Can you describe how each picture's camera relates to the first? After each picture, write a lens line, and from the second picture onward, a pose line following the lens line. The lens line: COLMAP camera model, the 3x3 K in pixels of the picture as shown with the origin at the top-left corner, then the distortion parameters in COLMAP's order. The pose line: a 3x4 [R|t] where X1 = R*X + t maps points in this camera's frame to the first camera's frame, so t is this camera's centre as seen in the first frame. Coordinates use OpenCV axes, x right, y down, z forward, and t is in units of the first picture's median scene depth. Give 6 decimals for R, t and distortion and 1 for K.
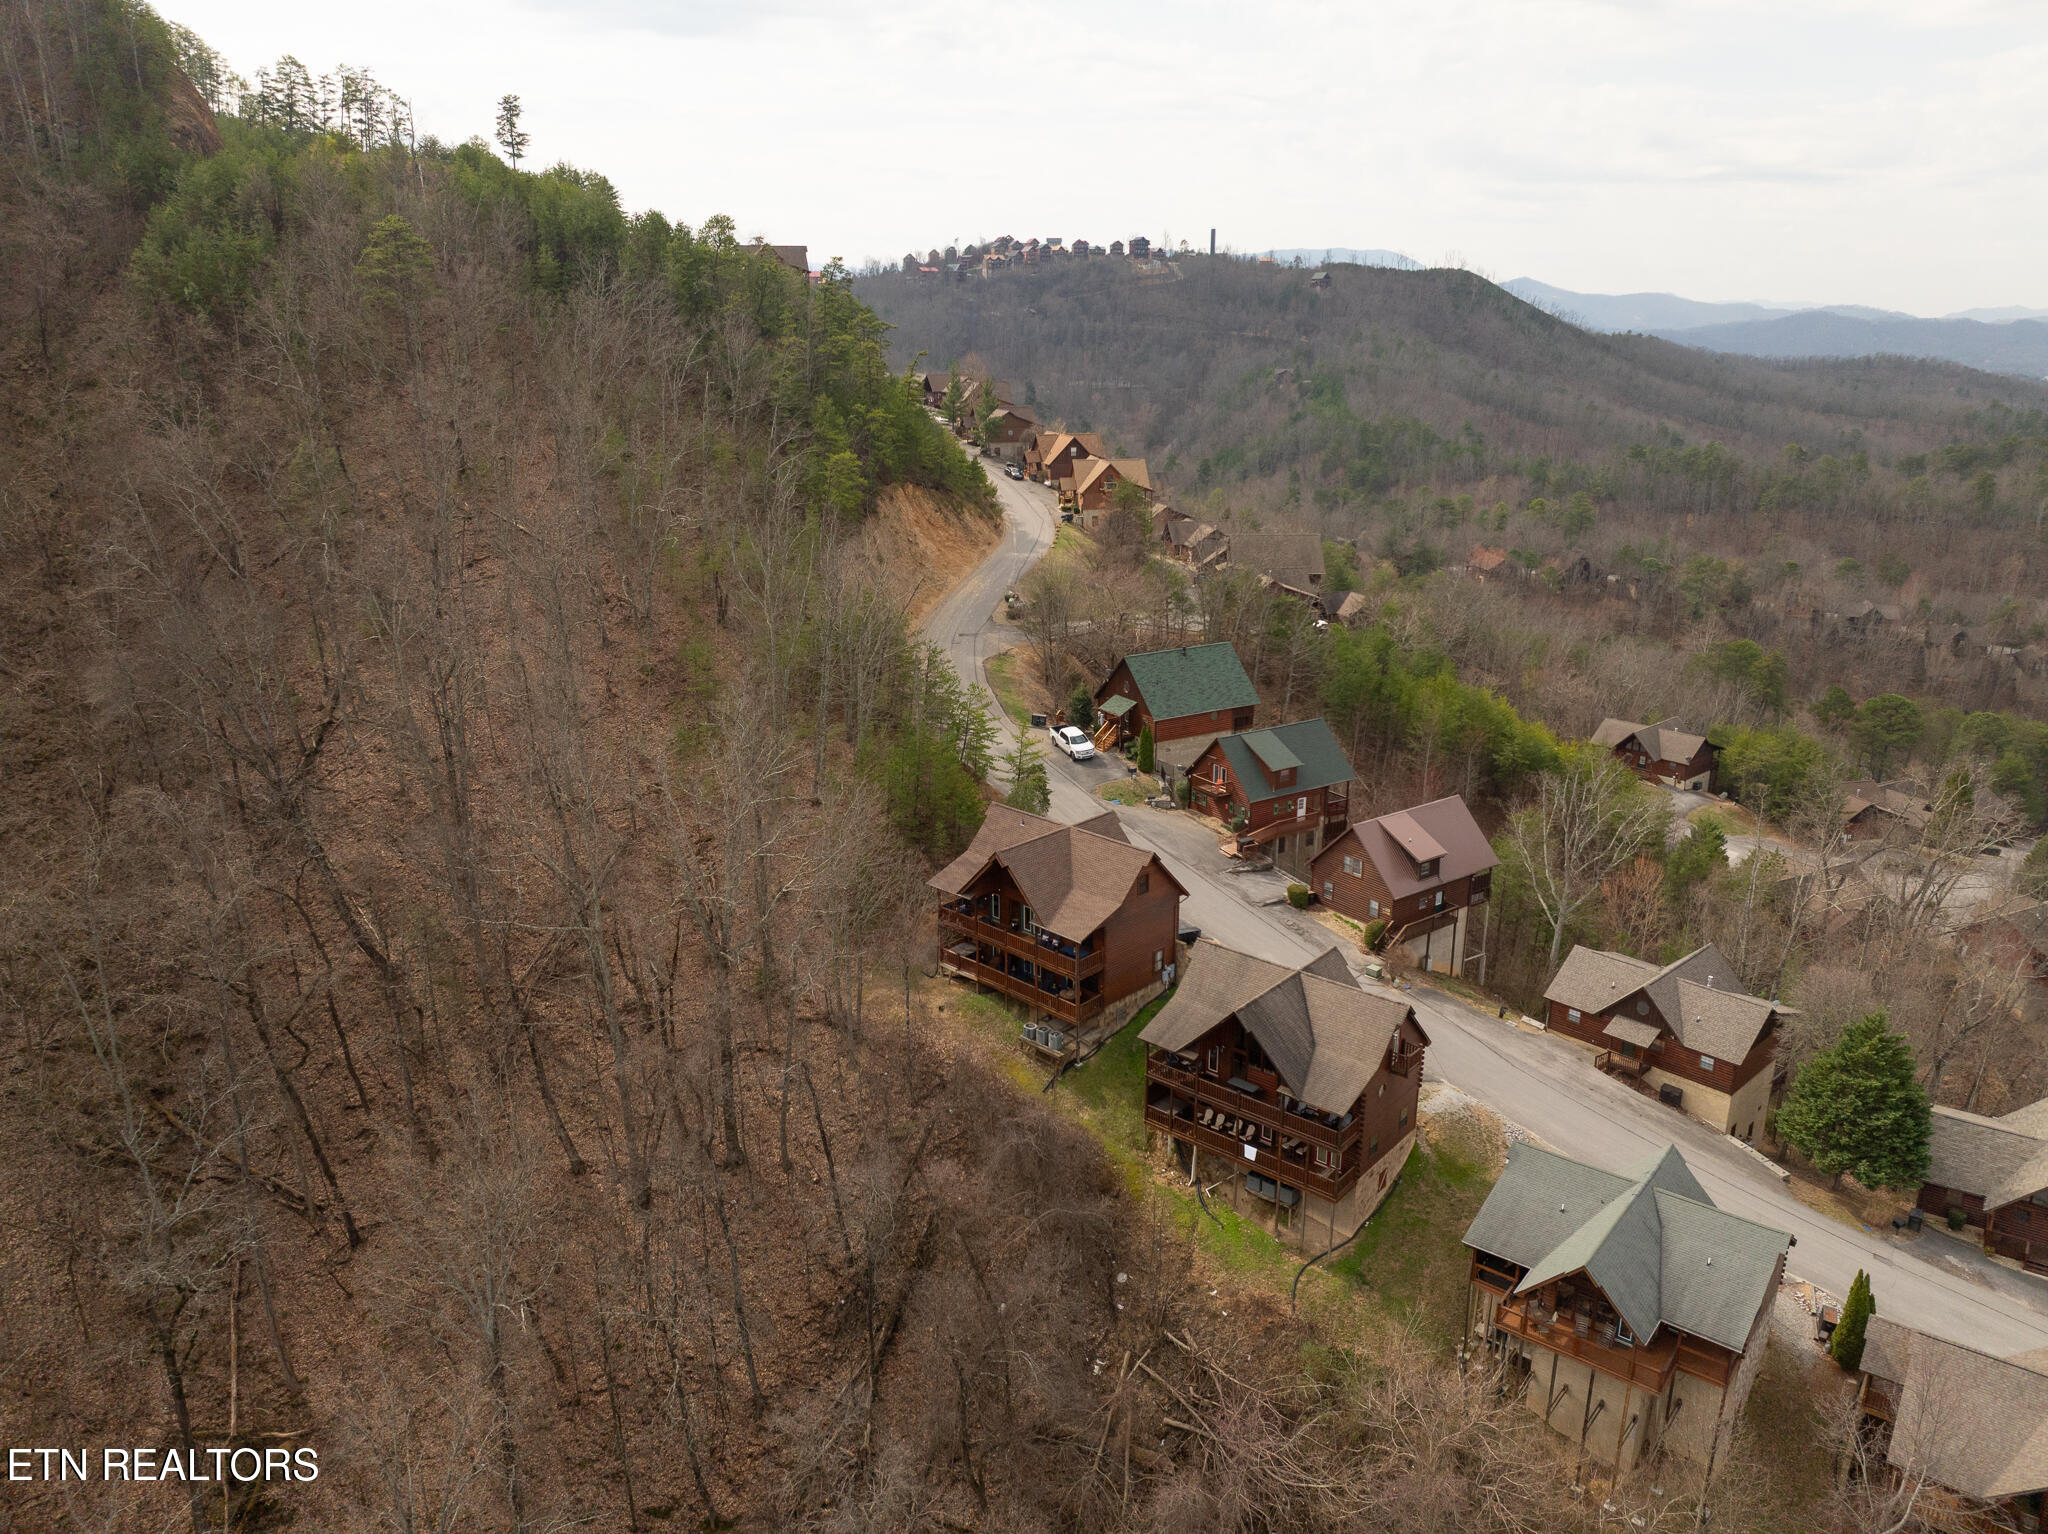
lens RADIAL K [[1470.8, 0, 1034.1], [0, 1470.8, 765.1], [0, 0, 1]] dist [-0.037937, -0.000200]
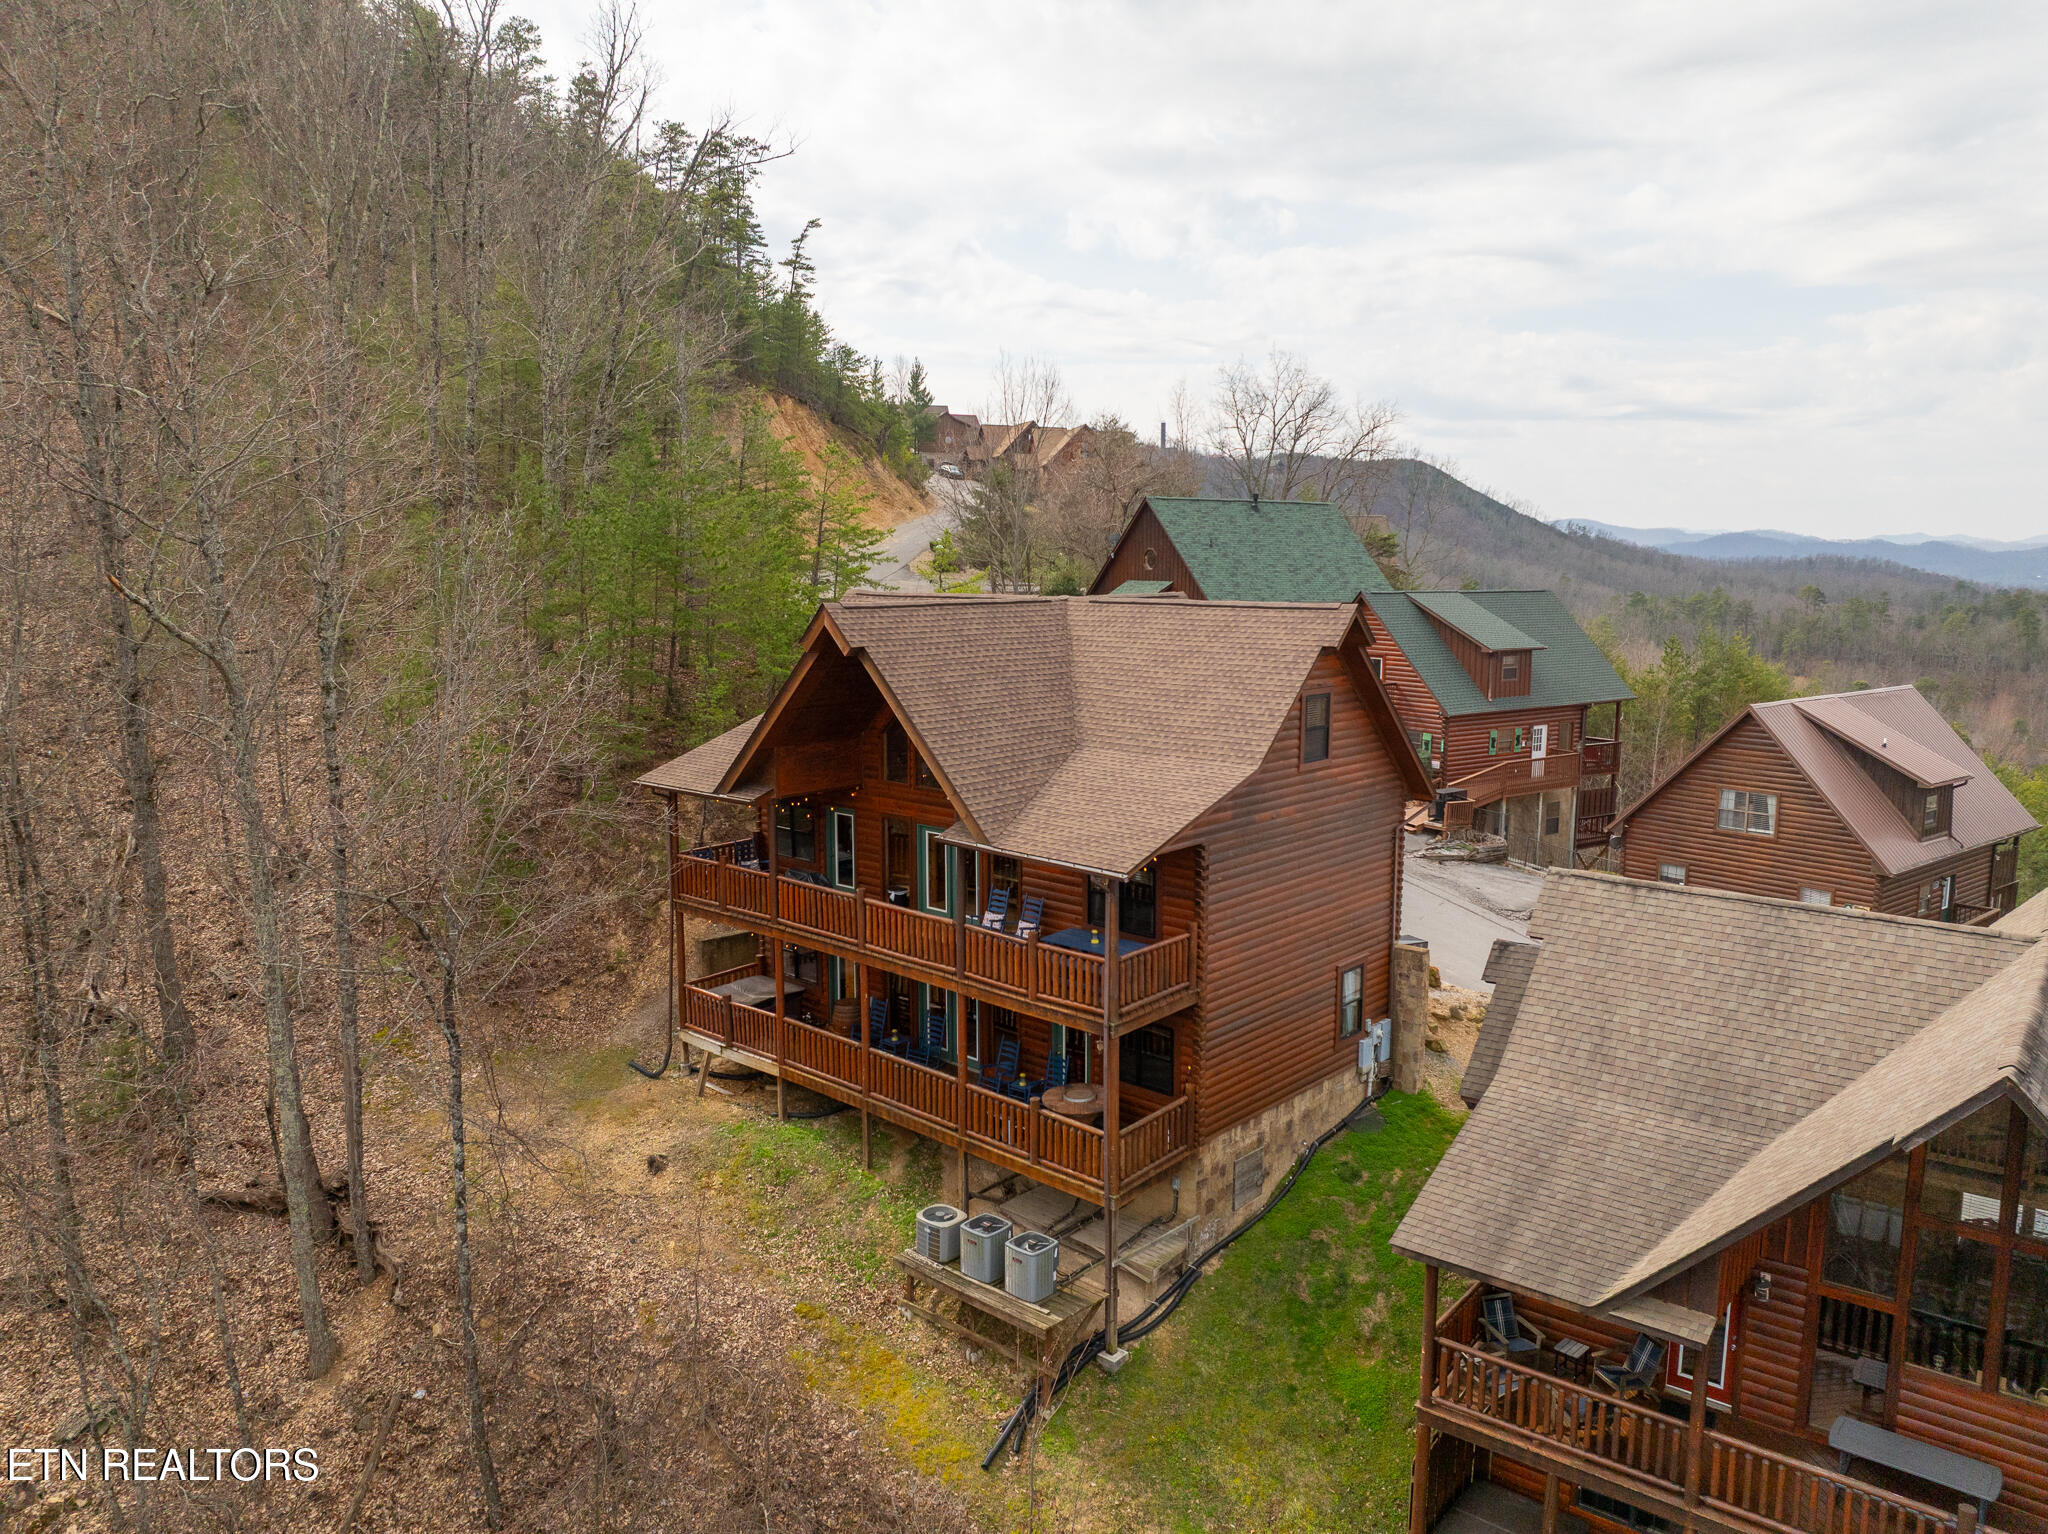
lens RADIAL K [[1470.8, 0, 1034.1], [0, 1470.8, 765.1], [0, 0, 1]] dist [-0.037937, -0.000200]
pose [[0.999422, -0.002351, 0.033905, 0.005890], [0.007311, 0.989122, -0.146913, 0.129897], [-0.033191, 0.147076, 0.988568, 0.688341]]
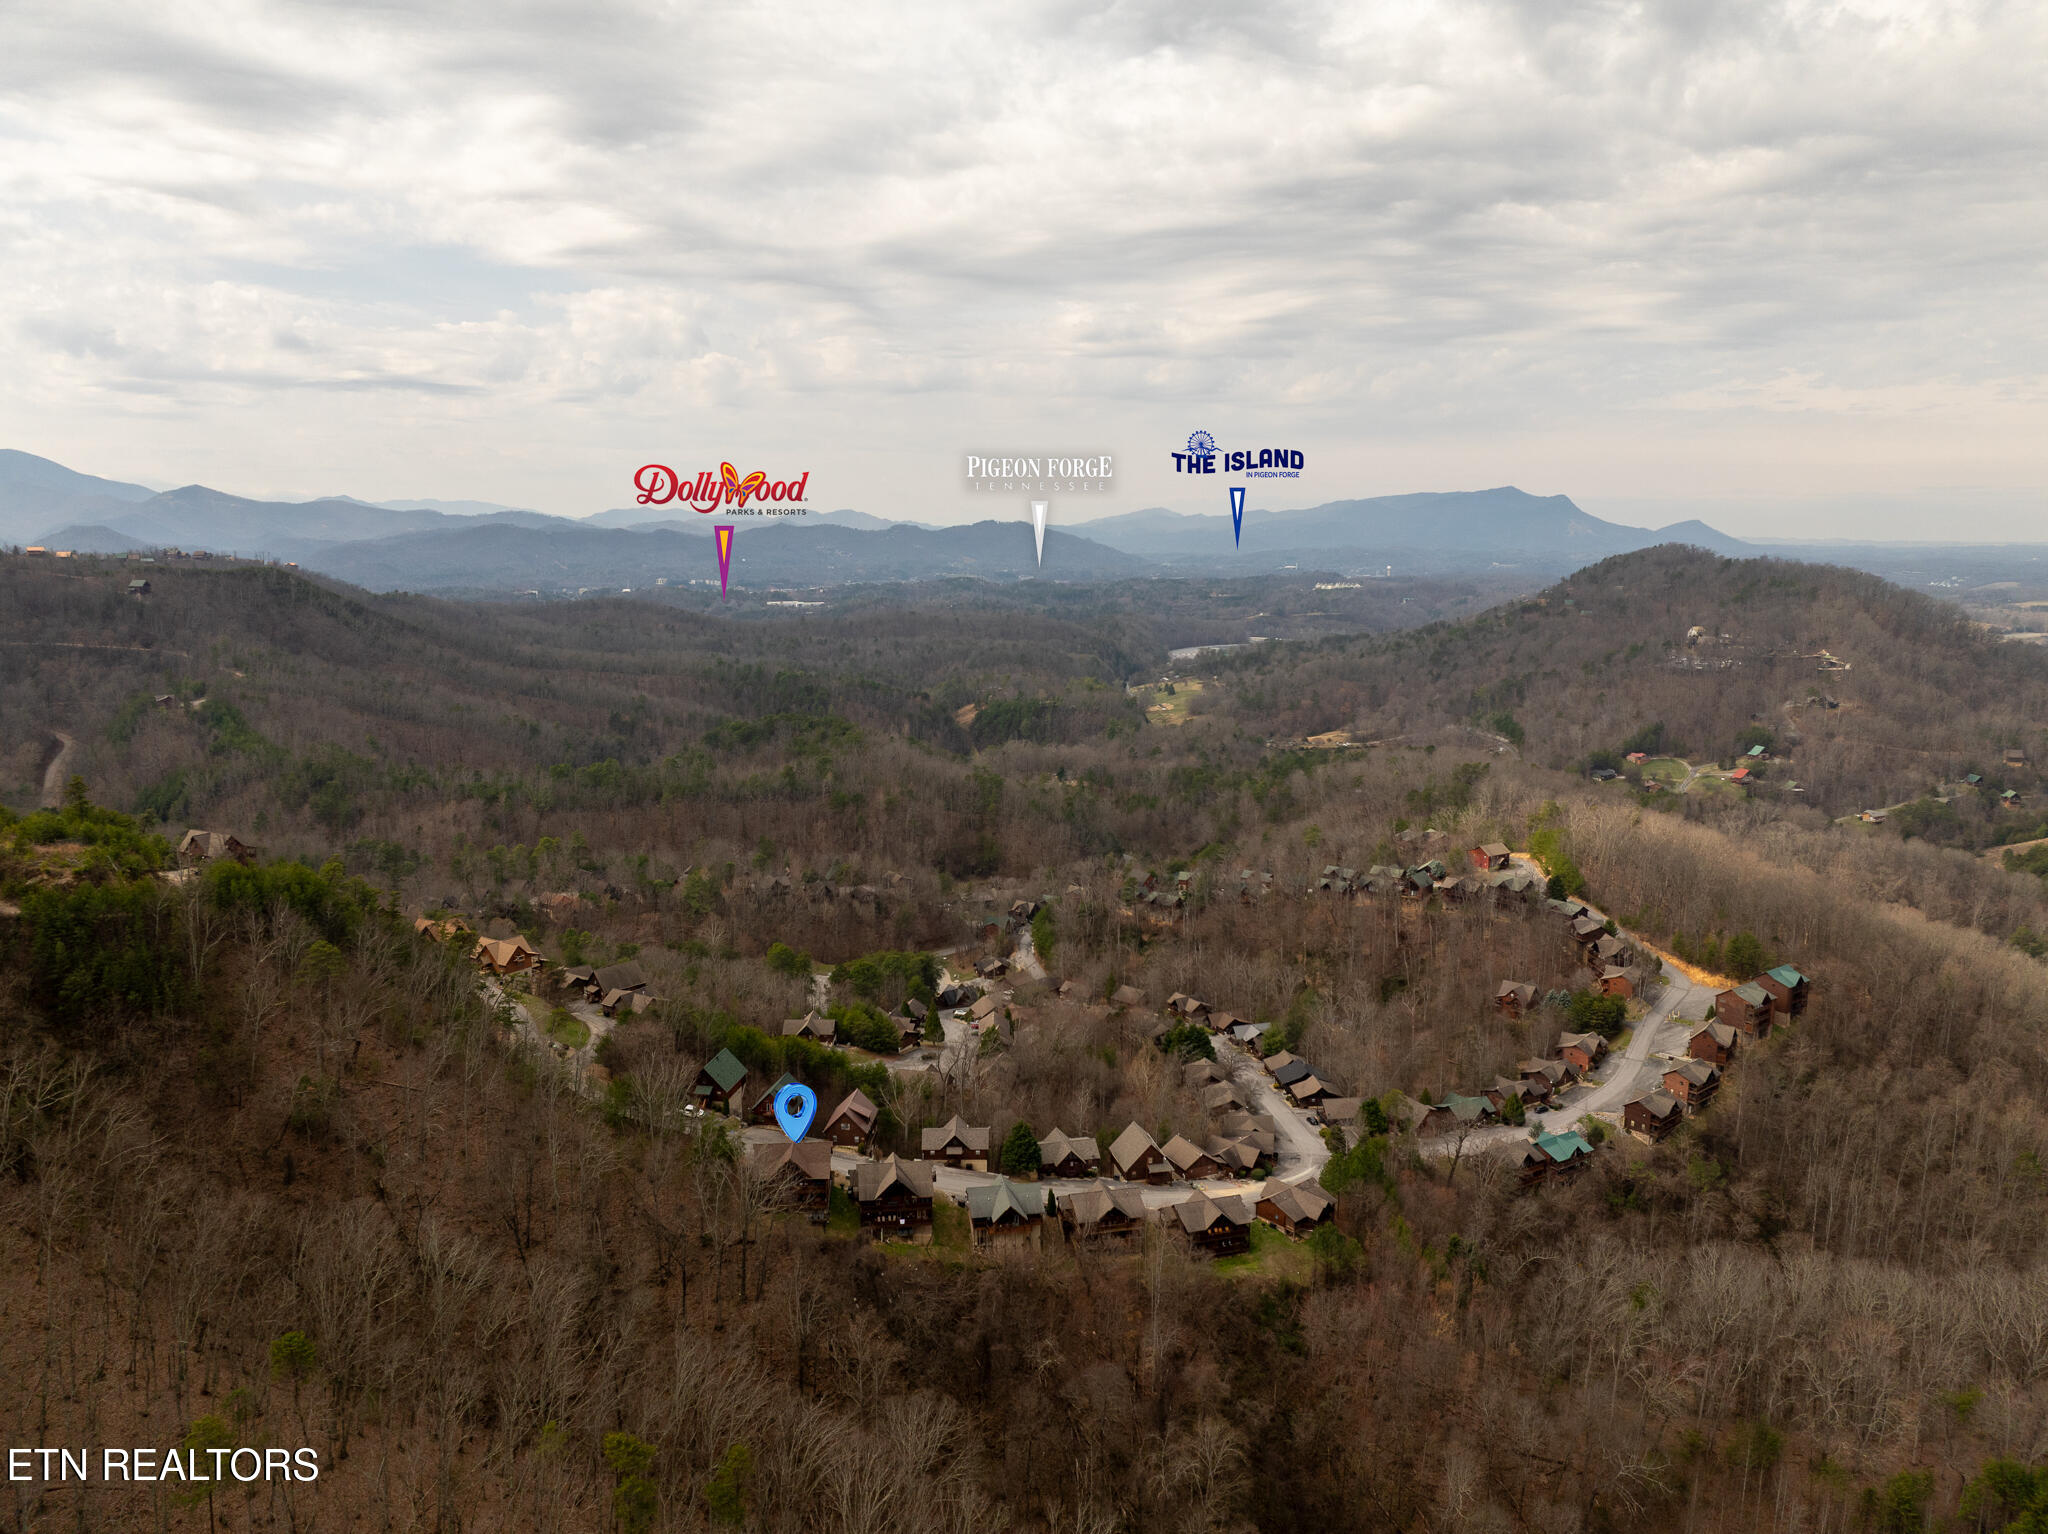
lens RADIAL K [[1470.8, 0, 1034.1], [0, 1470.8, 765.1], [0, 0, 1]] dist [-0.037937, -0.000200]
pose [[0.668131, -0.125413, 0.733398, -1.826527], [0.214769, 0.976243, -0.028716, -0.541485], [-0.712373, 0.176697, 0.679192, -1.525545]]
